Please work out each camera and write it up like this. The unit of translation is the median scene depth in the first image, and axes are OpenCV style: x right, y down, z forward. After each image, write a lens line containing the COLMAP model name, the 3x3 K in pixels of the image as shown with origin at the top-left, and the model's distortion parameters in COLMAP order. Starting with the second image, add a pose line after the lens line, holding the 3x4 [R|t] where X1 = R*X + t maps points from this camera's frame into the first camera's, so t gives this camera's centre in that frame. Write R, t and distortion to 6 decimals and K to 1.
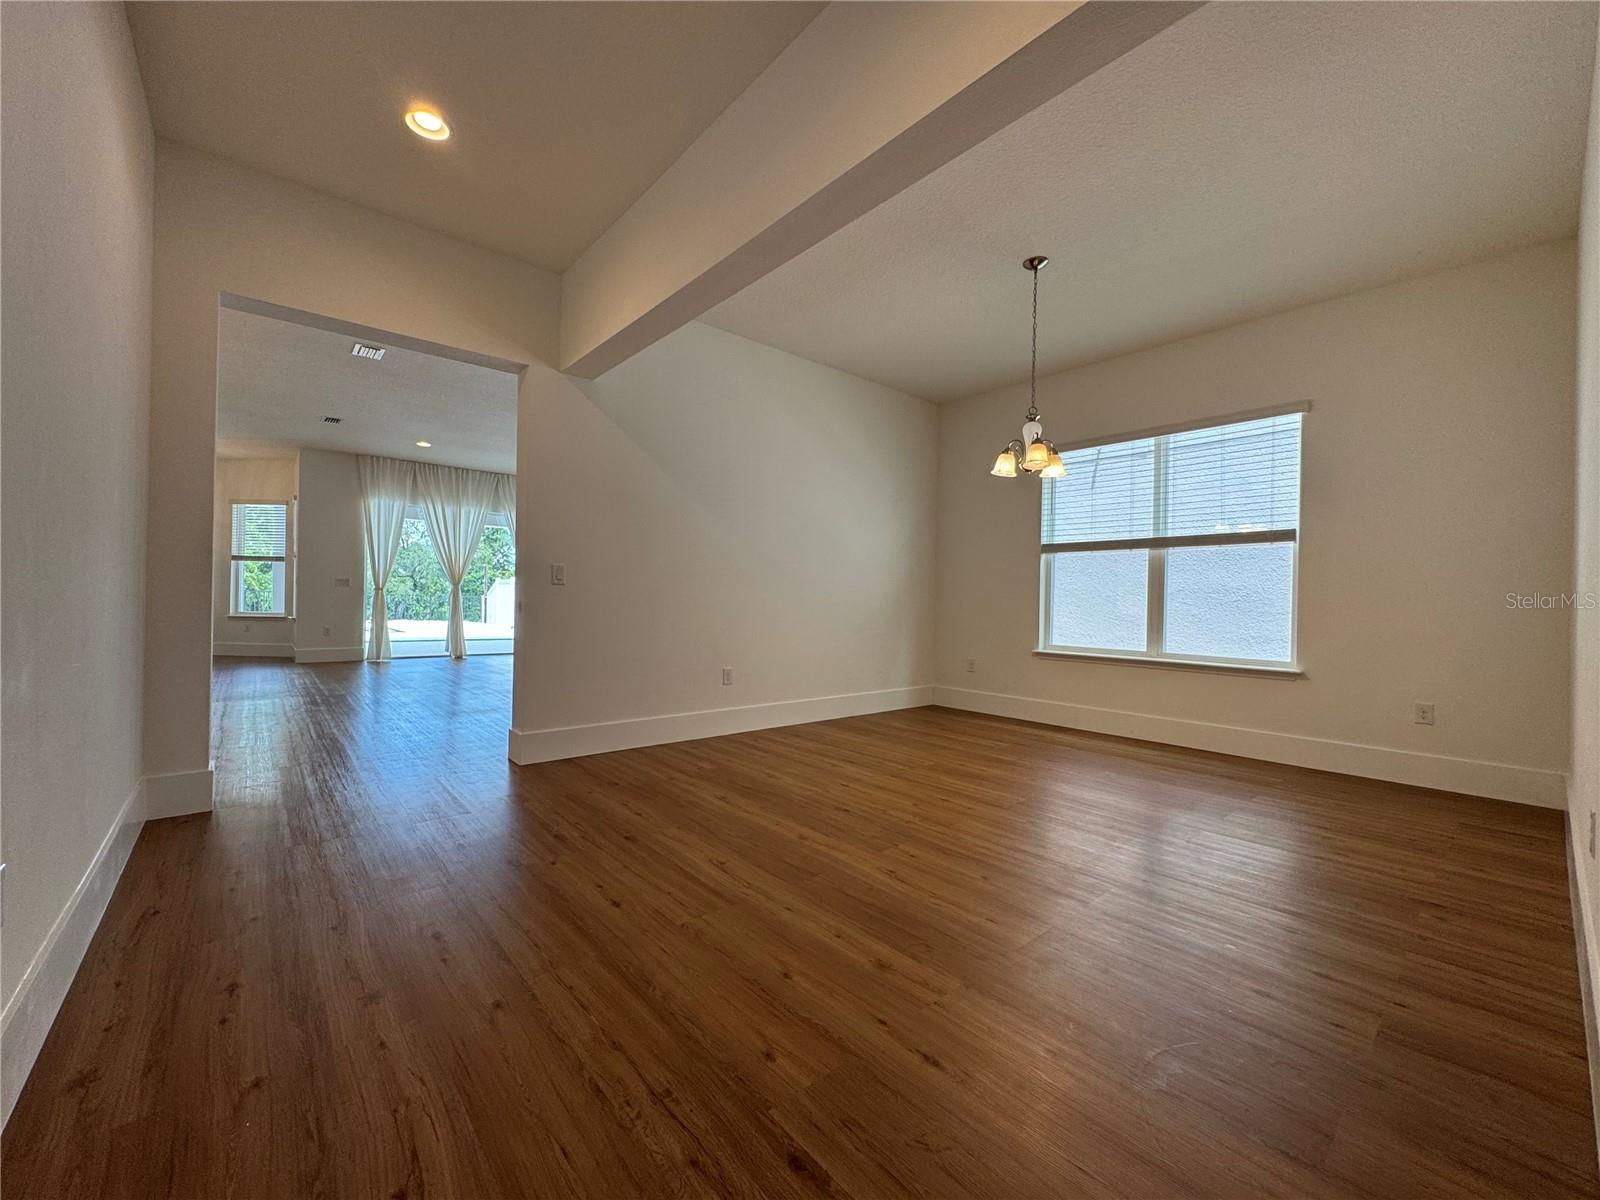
lens RADIAL K [[641.2, 0, 792.5], [0, 641.2, 602.4], [0, 0, 1]] dist [-0.002329, 0.000053]
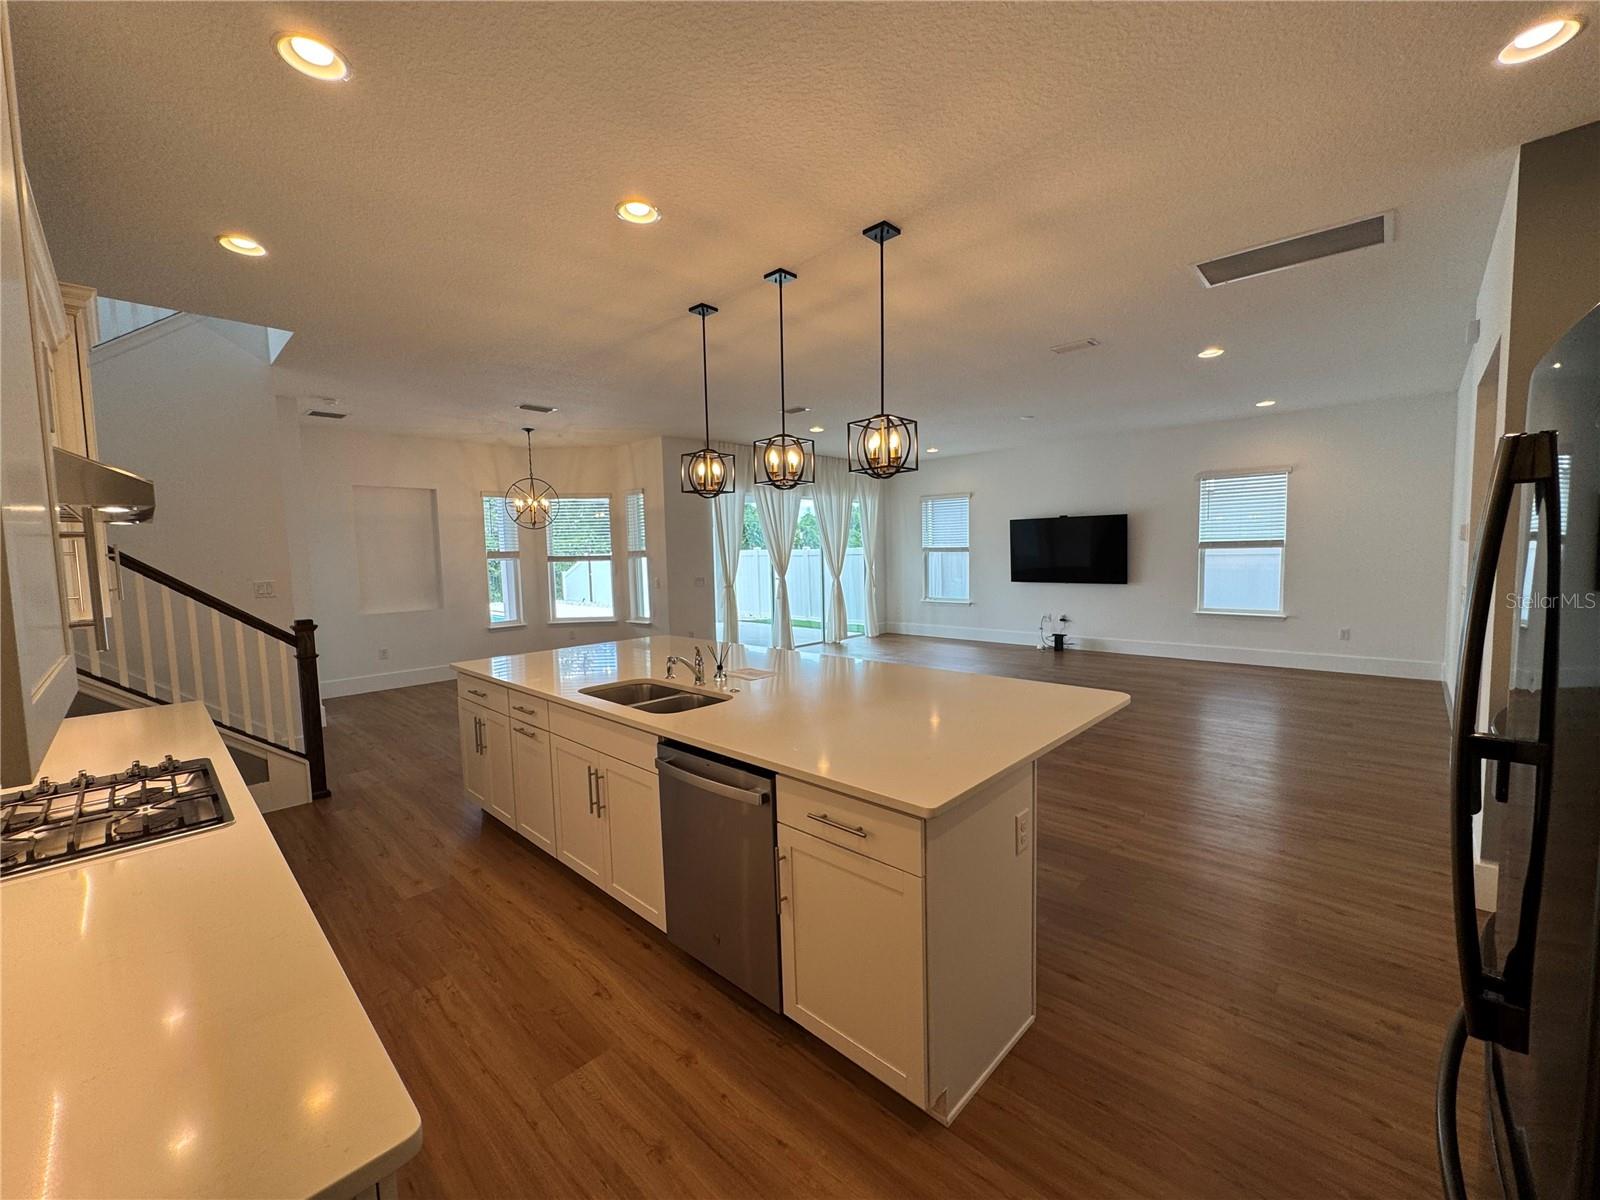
lens RADIAL K [[641.2, 0, 801.3], [0, 641.2, 601.0], [0, 0, 1]] dist [-0.002329, 0.000053]
pose [[0.993311, -0.052799, 0.102690, -0.607187], [0.045191, 0.996155, 0.075049, -0.061361], [-0.106257, -0.069907, 0.991878, 0.054414]]
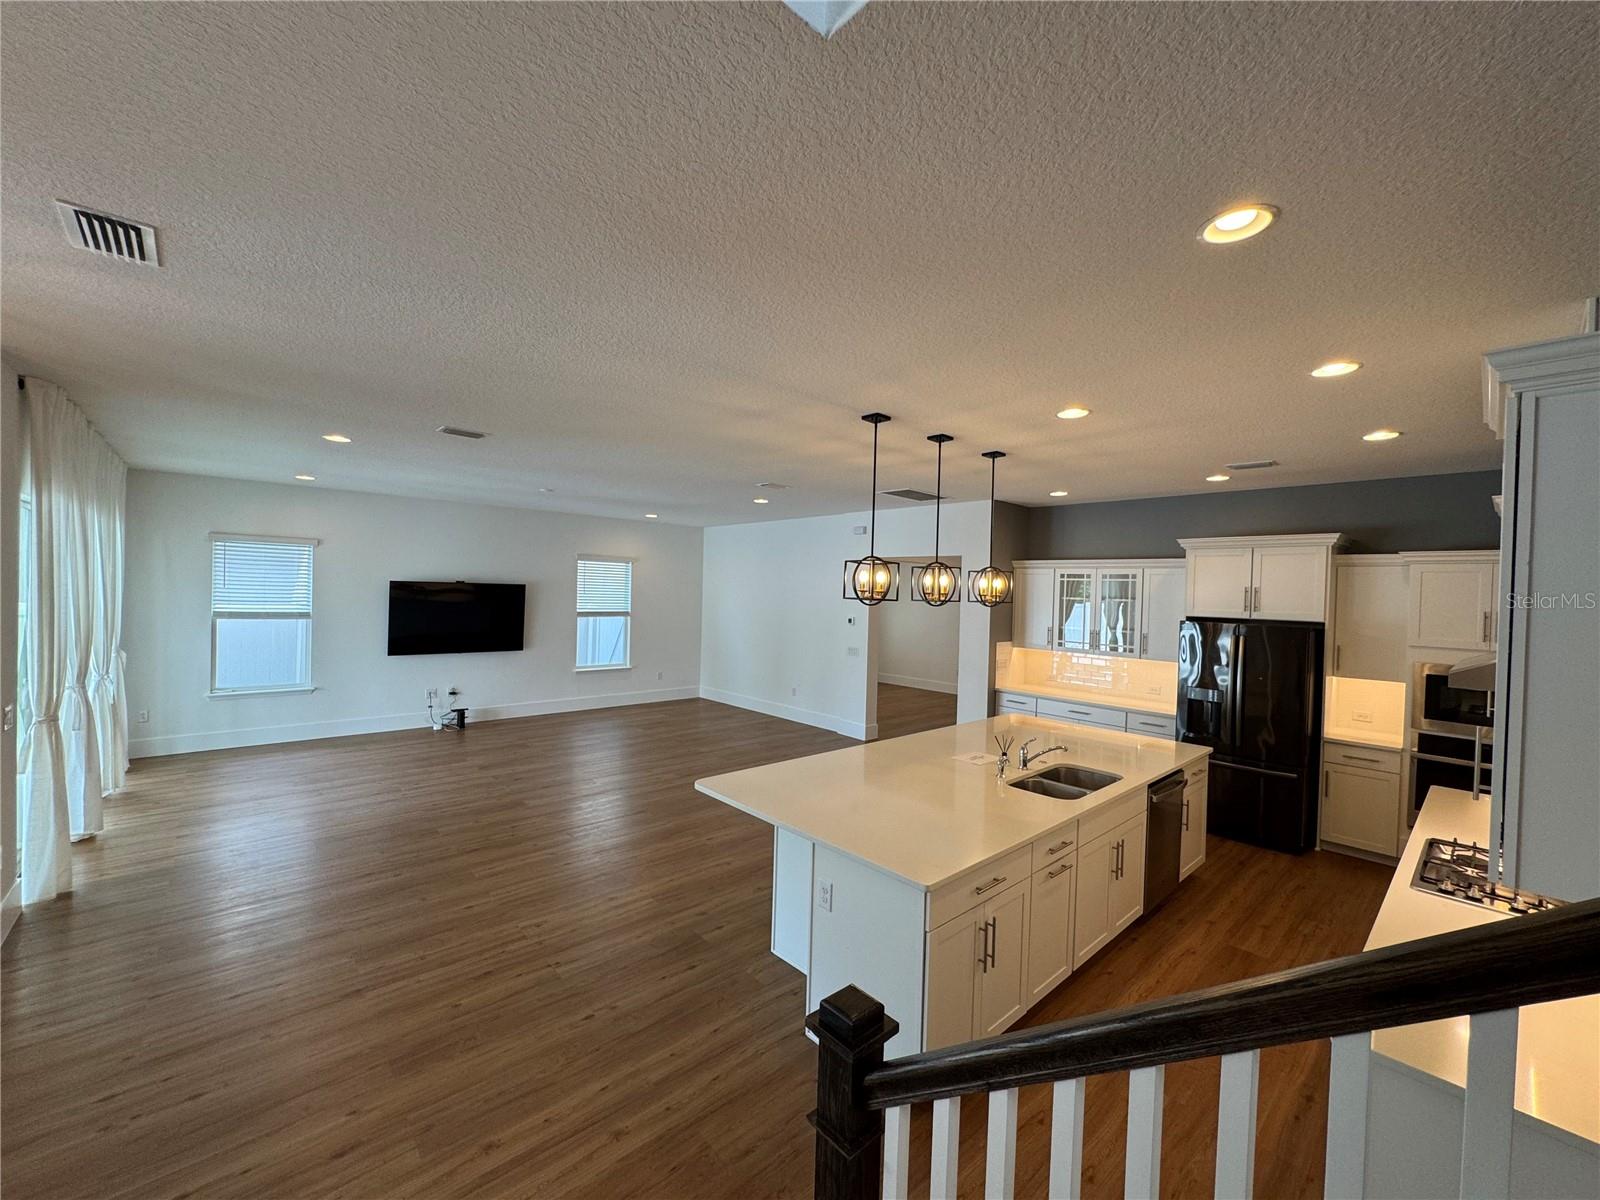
lens RADIAL K [[641.2, 0, 804.7], [0, 641.2, 599.3], [0, 0, 1]] dist [-0.002329, 0.000053]
pose [[-0.042881, -0.037011, 0.998394, -1.006095], [-0.026335, 0.999008, 0.035903, -0.115196], [-0.998733, -0.024753, -0.043814, 0.516929]]
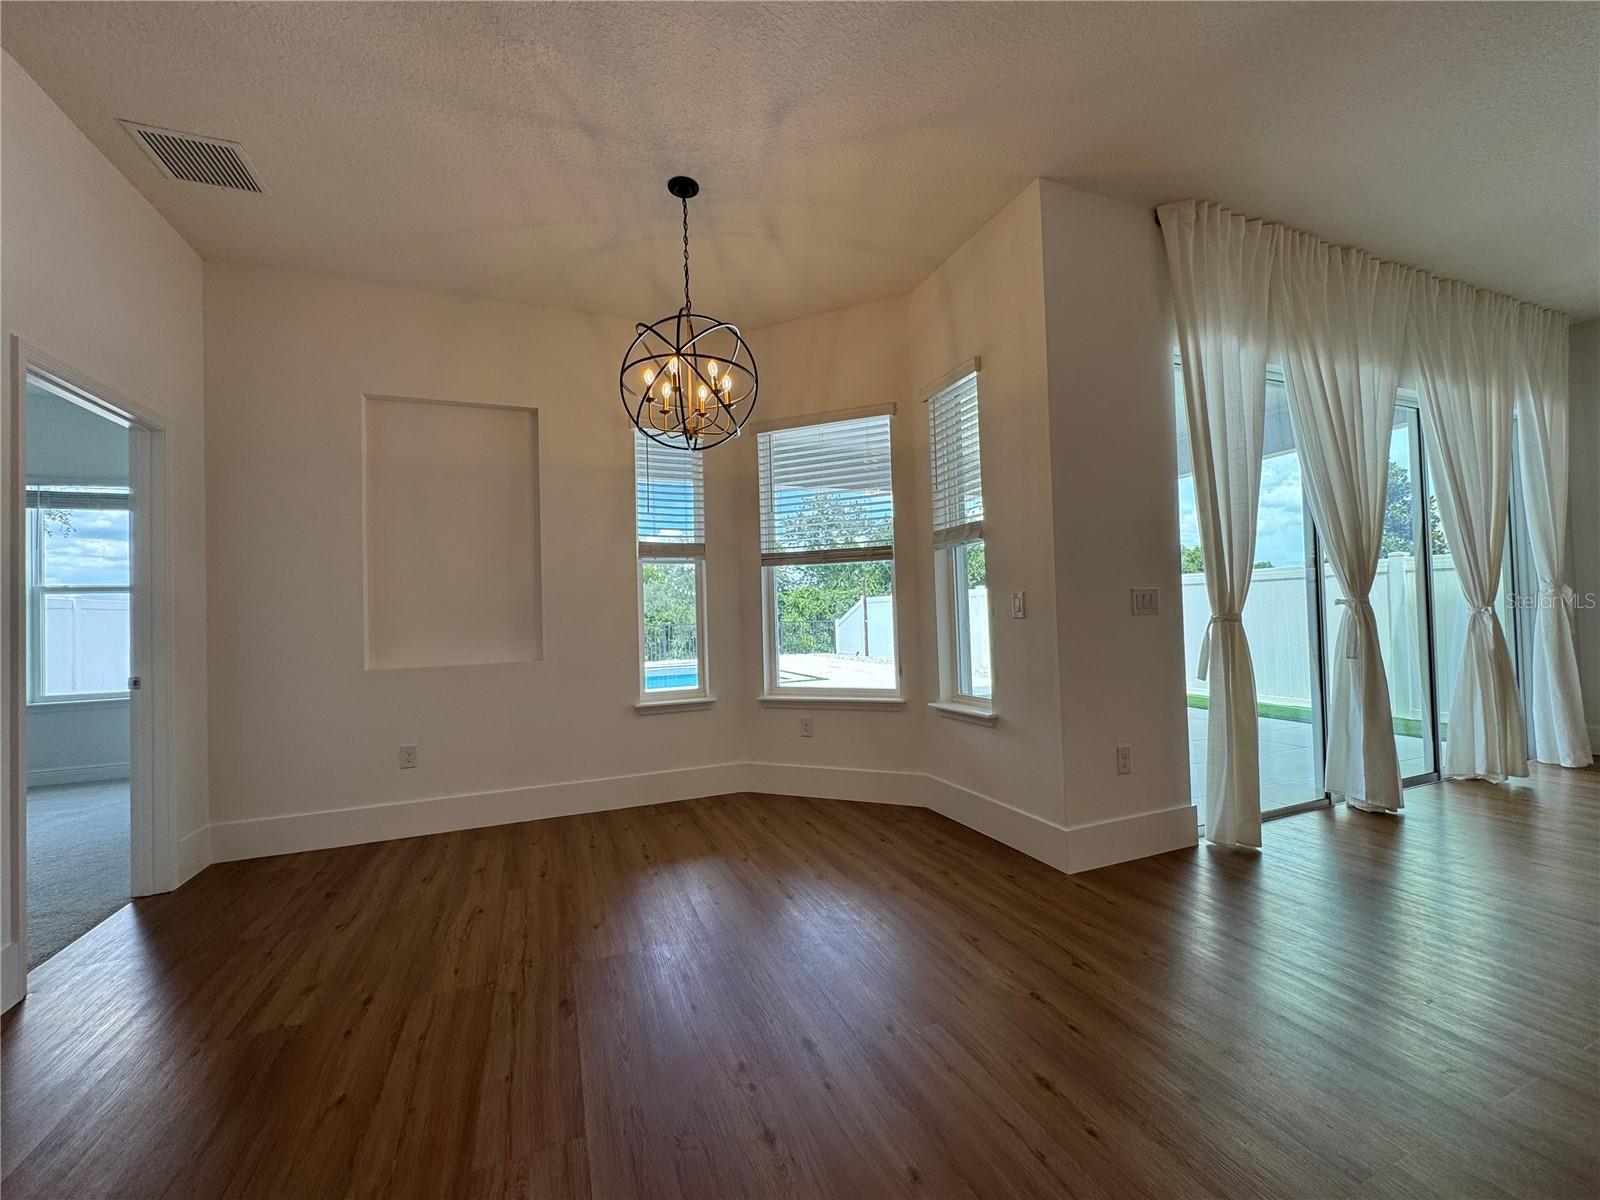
lens RADIAL K [[678.4, 0, 809.7], [0, 678.4, 611.9], [0, 0, 1]] dist [0.001261, -0.000113]
pose [[0.951507, -0.051993, -0.303201, -0.703735], [0.049415, 0.998647, -0.016175, -0.026236], [0.303632, 0.000408, 0.952789, 0.577920]]
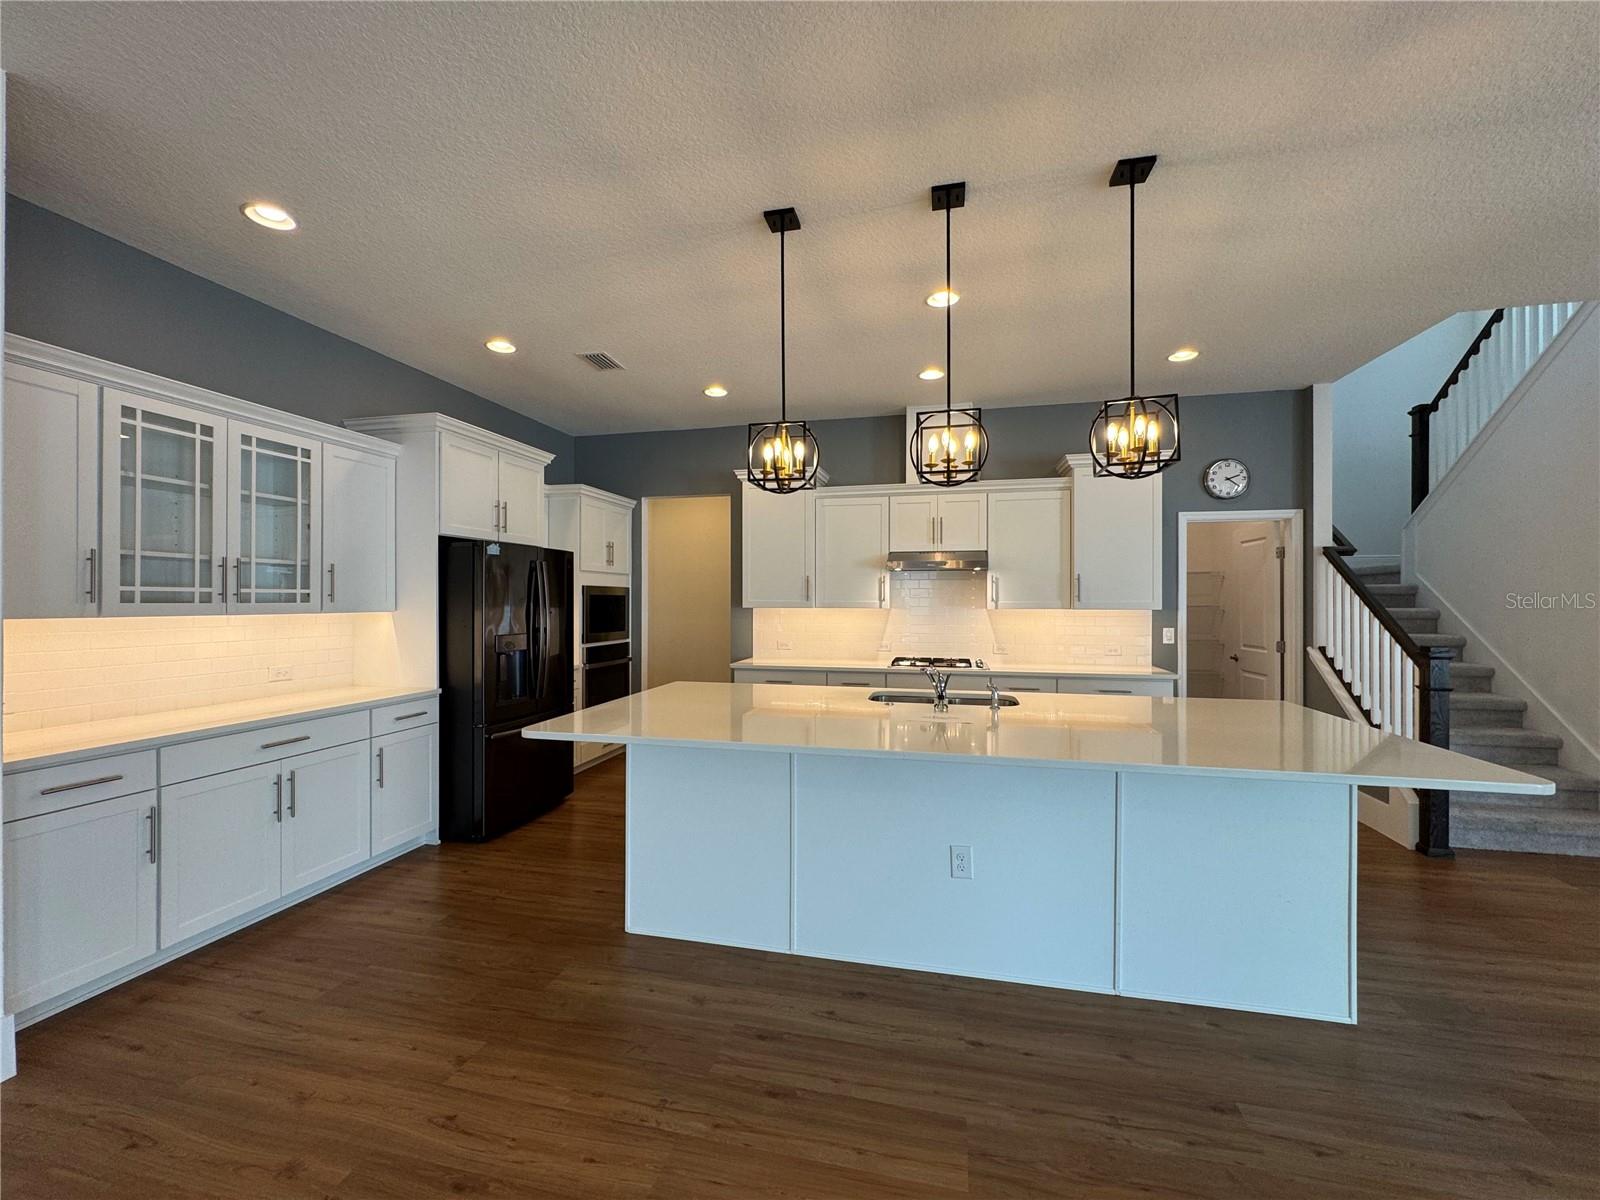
lens RADIAL K [[641.2, 0, 802.7], [0, 641.2, 598.2], [0, 0, 1]] dist [-0.002329, 0.000053]
pose [[-0.801898, -0.022541, -0.597036, -0.383116], [-0.018922, 0.999745, -0.012331, -0.049594], [0.597162, 0.001408, -0.802120, 0.575059]]
